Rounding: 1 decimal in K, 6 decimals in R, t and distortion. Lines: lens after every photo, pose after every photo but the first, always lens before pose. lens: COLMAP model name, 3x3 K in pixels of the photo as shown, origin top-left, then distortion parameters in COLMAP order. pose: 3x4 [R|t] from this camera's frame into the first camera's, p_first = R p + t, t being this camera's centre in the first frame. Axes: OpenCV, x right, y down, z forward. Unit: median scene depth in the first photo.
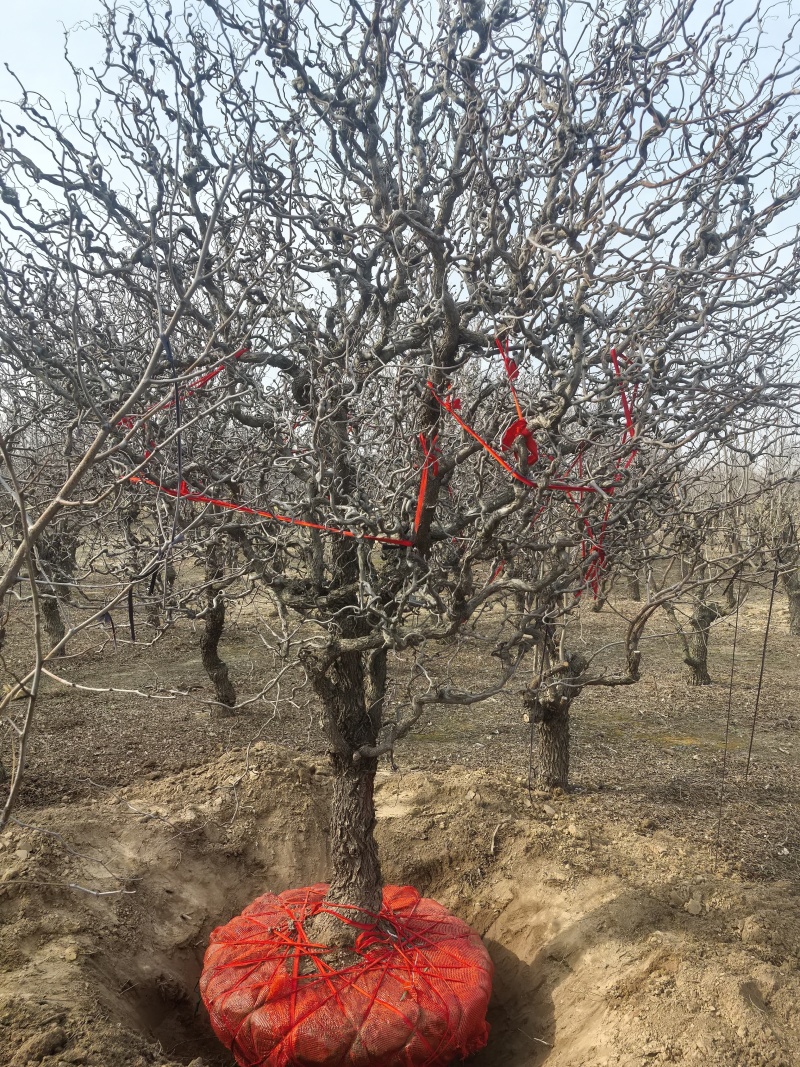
lens RADIAL K [[858.8, 0, 397.7], [0, 858.8, 472.1], [0, 0, 1]] dist [0.029469, -0.041578]
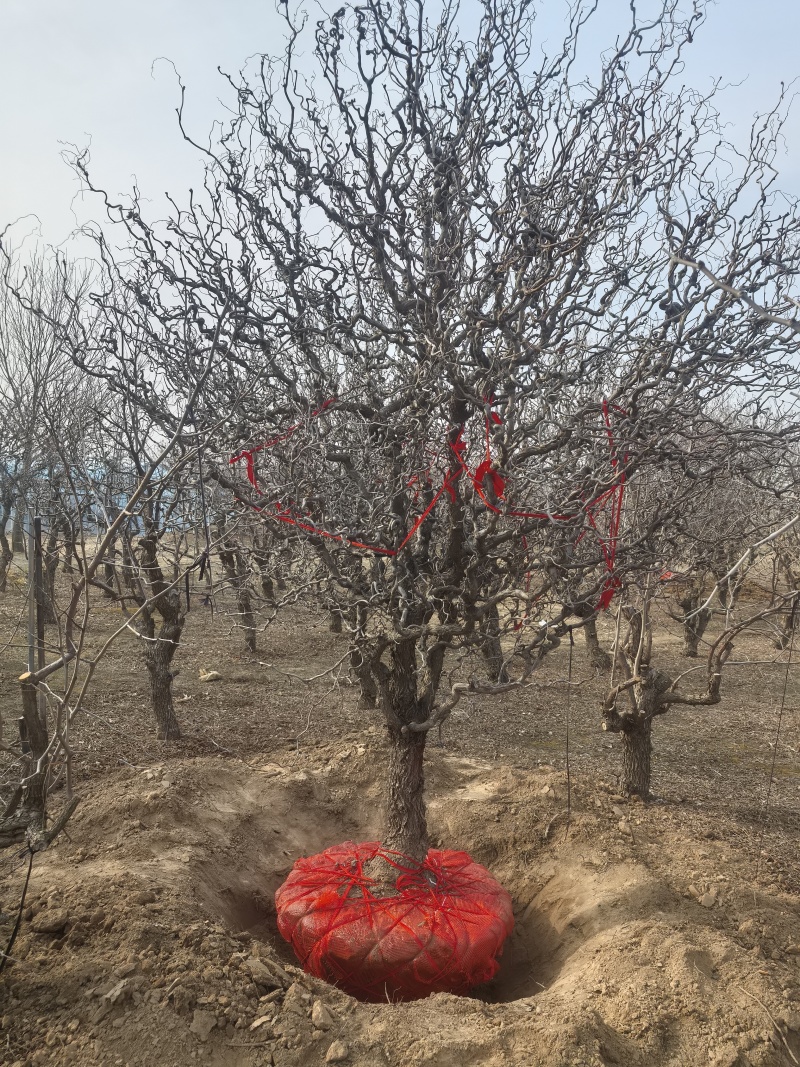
lens RADIAL K [[858.8, 0, 397.7], [0, 858.8, 472.1], [0, 0, 1]] dist [0.029469, -0.041578]
pose [[0.963830, 0.014776, -0.266107, 0.230679], [-0.022725, 0.999382, -0.026816, -0.003665], [0.265547, 0.031894, 0.963570, -0.172484]]
